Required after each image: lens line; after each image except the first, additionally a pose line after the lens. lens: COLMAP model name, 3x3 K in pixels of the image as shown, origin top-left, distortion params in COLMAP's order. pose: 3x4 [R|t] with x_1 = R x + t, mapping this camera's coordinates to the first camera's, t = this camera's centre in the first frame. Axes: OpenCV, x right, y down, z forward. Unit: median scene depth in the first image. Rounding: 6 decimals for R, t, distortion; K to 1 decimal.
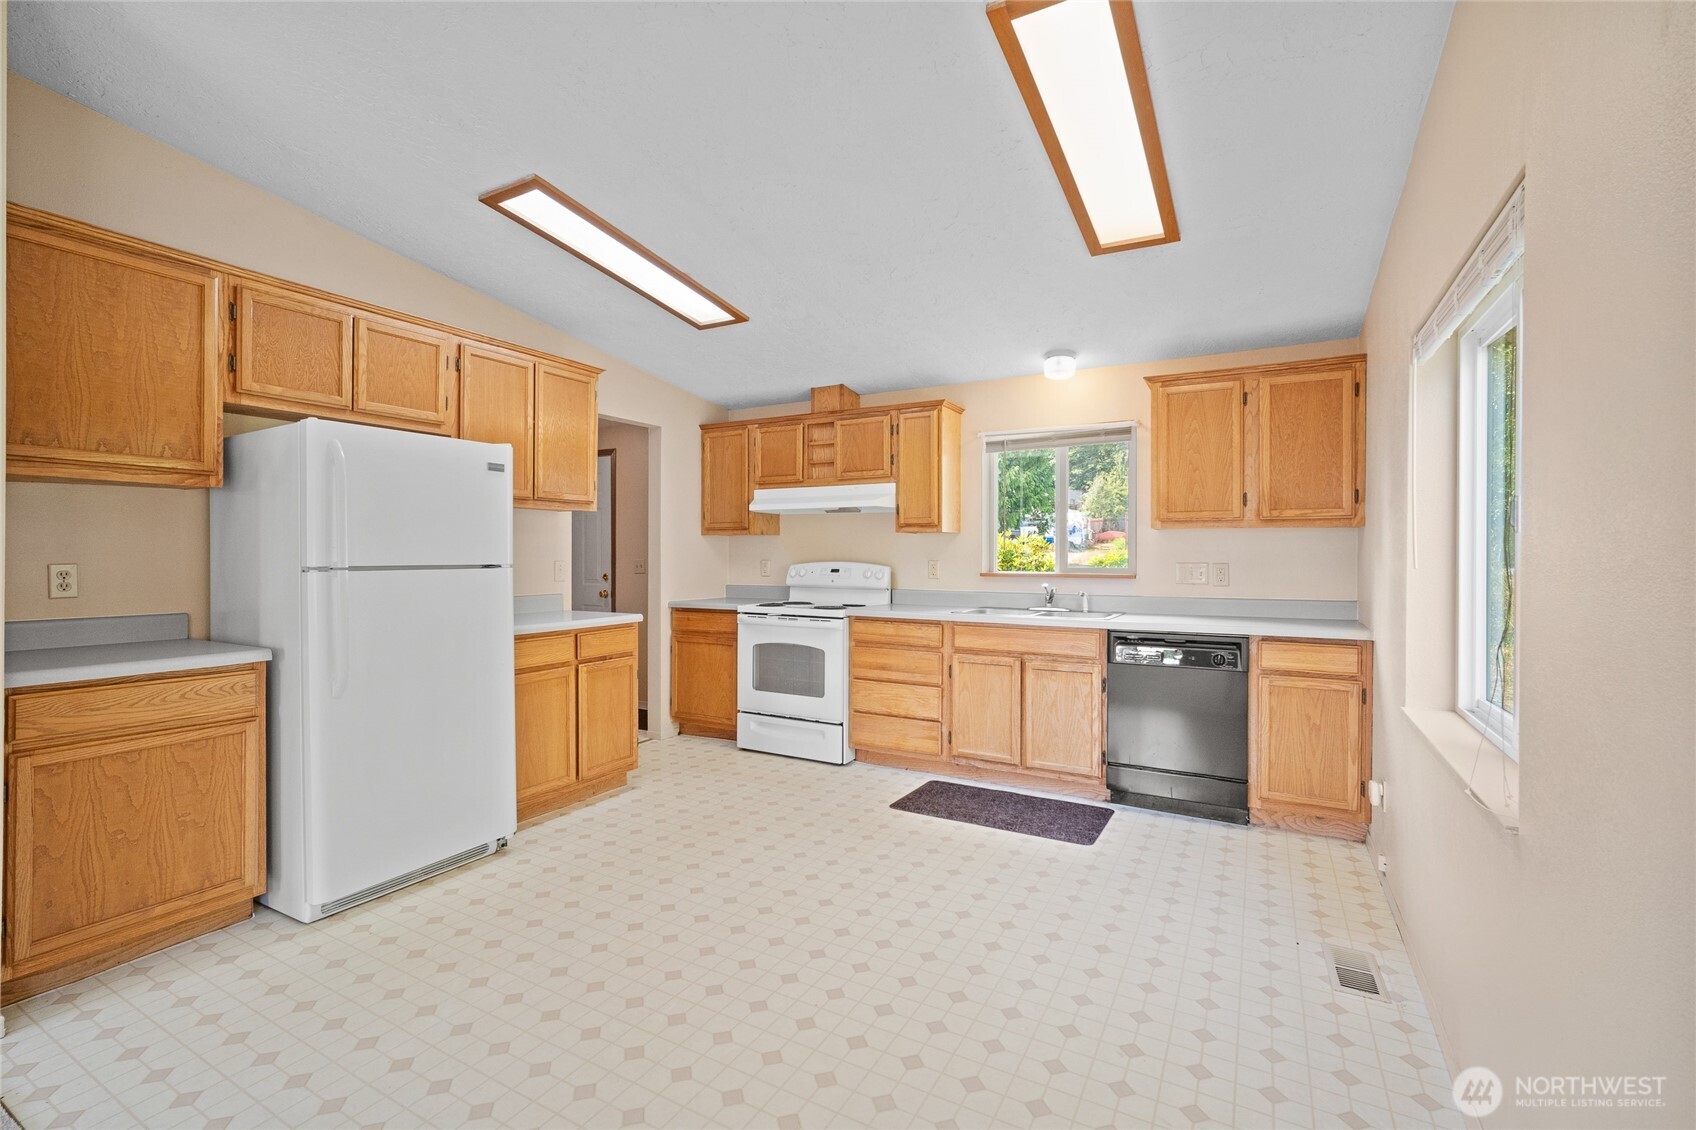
lens RADIAL K [[759.9, 0, 847.0], [0, 759.9, 553.8], [0, 0, 1]] dist [-0.003742, 0.001502]
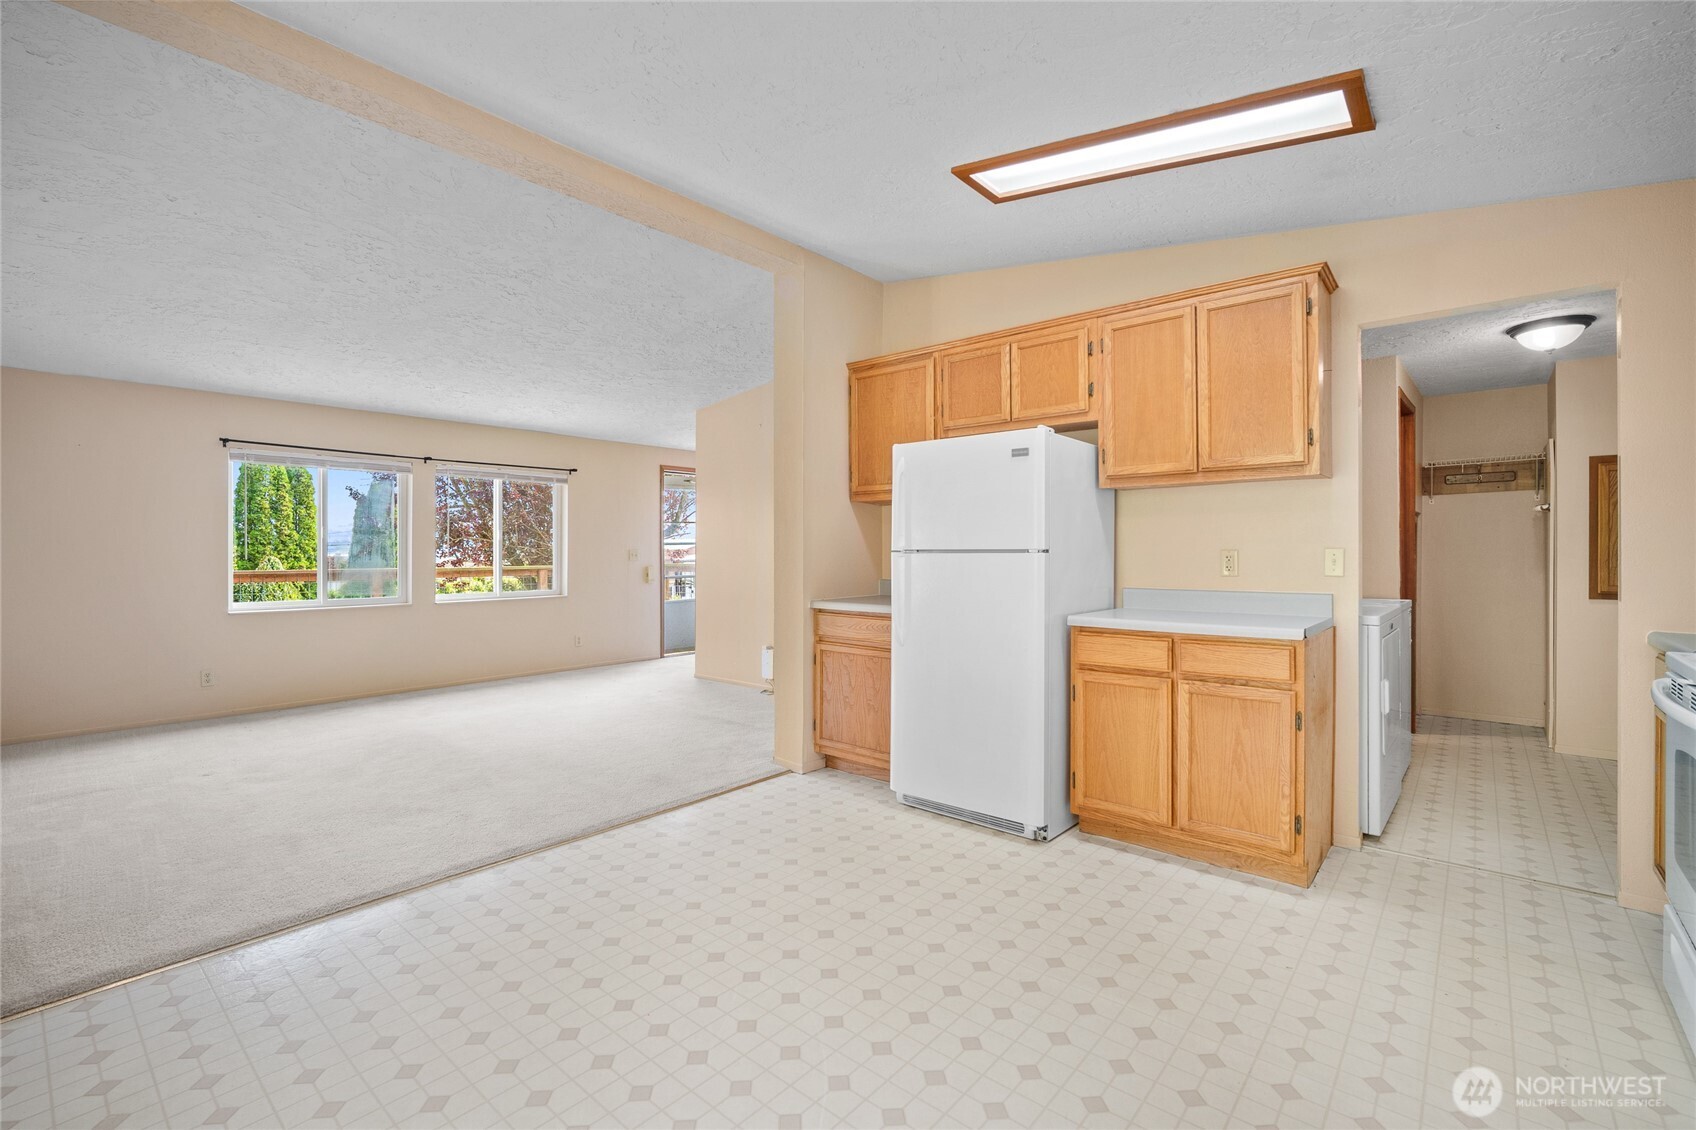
lens RADIAL K [[759.9, 0, 858.2], [0, 759.9, 551.5], [0, 0, 1]] dist [-0.003742, 0.001502]
pose [[-0.205783, -0.001031, -0.978597, 0.472485], [0.002029, 0.999997, -0.001480, 0.014805], [0.978596, -0.002291, -0.205780, 0.832446]]
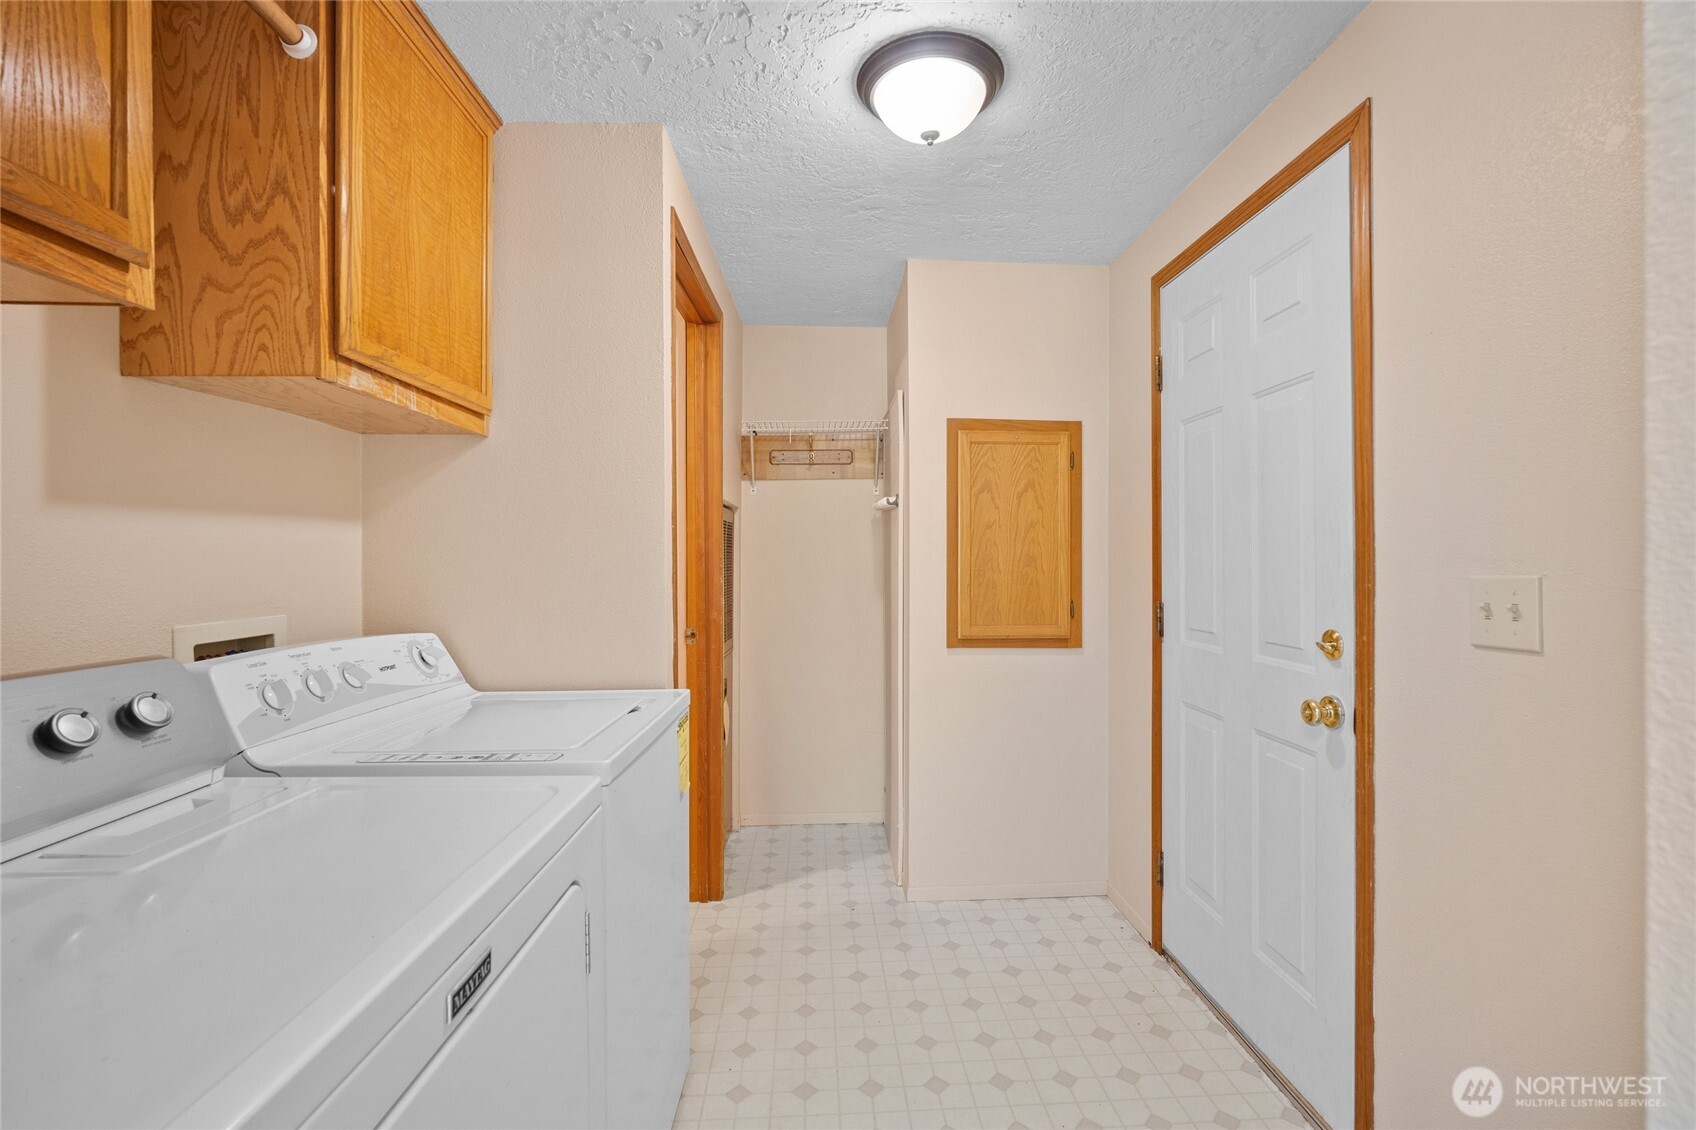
lens RADIAL K [[759.9, 0, 846.8], [0, 759.9, 559.1], [0, 0, 1]] dist [-0.003742, 0.001502]
pose [[0.502645, -0.002649, -0.864489, -0.307248], [0.003326, 0.999994, -0.001131, 0.005247], [0.864486, -0.002306, 0.502651, 1.236300]]
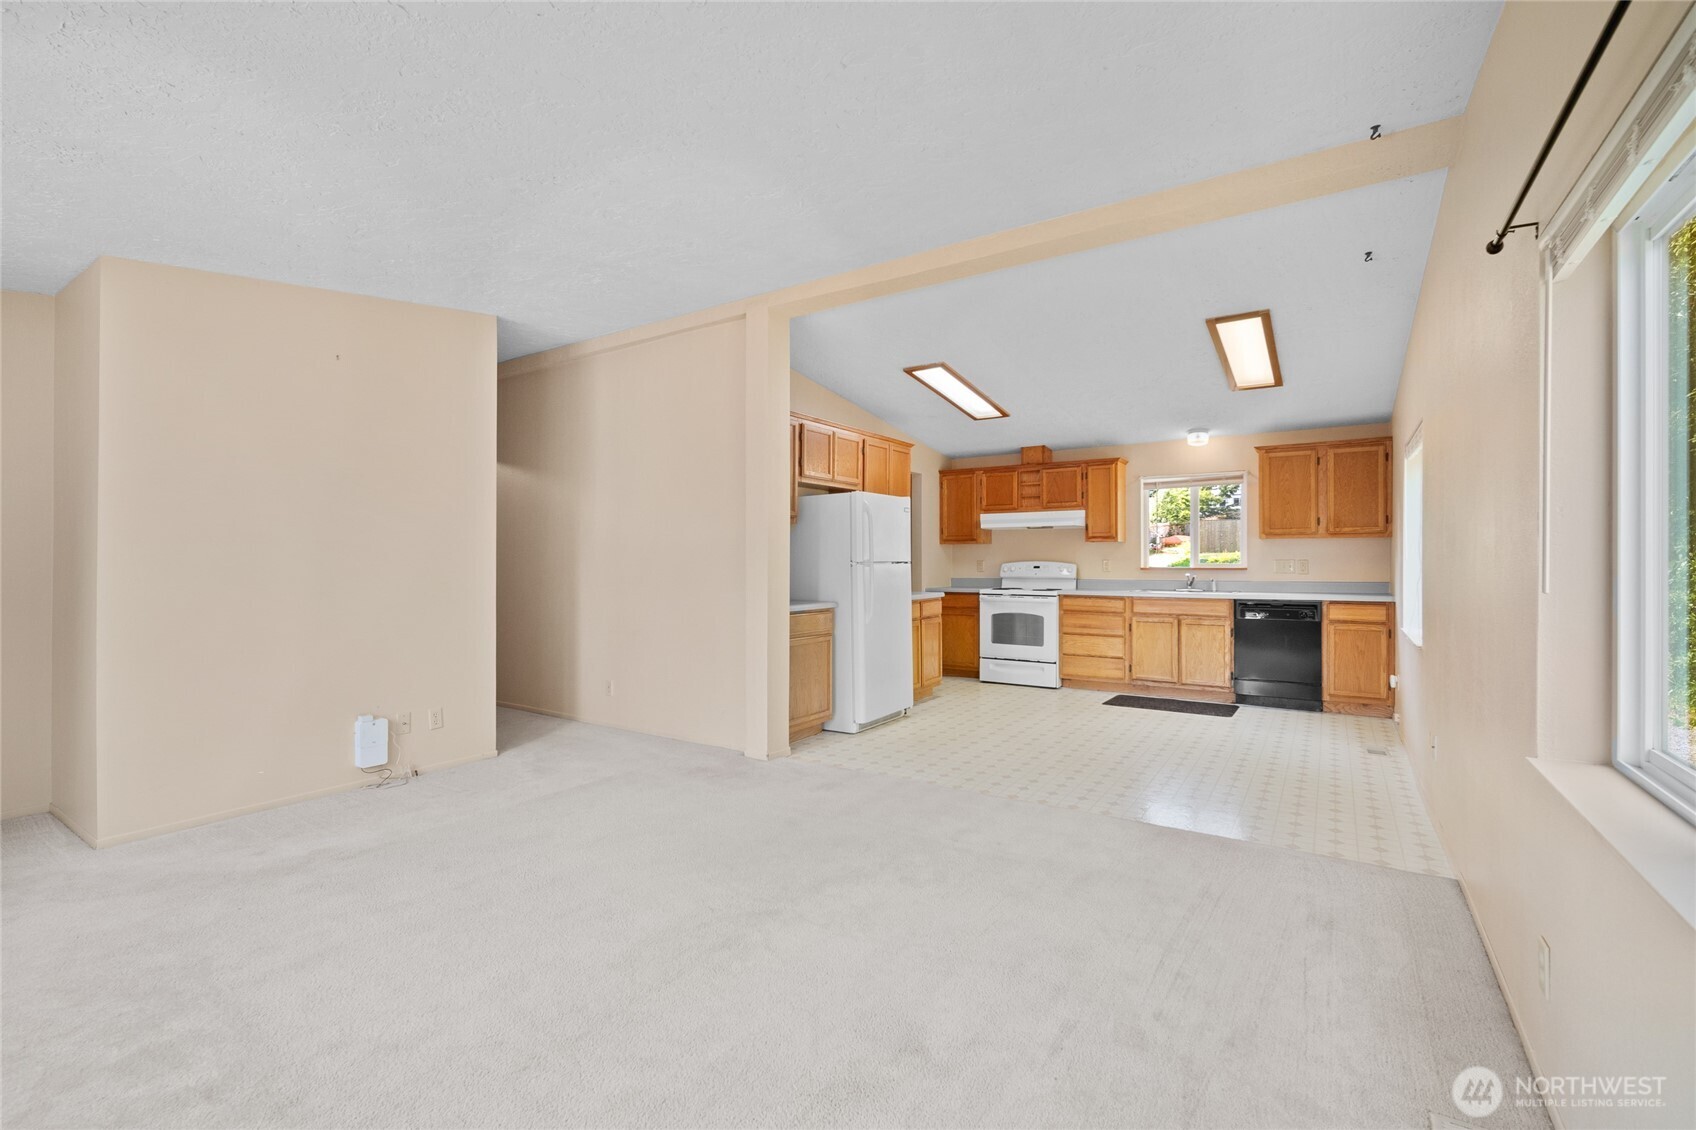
lens RADIAL K [[759.9, 0, 846.1], [0, 759.9, 560.0], [0, 0, 1]] dist [-0.003742, 0.001502]
pose [[0.997745, -0.005548, -0.066887, -0.405044], [0.005610, 0.999984, 0.000729, 0.006735], [0.066882, -0.001102, 0.997760, -0.740993]]
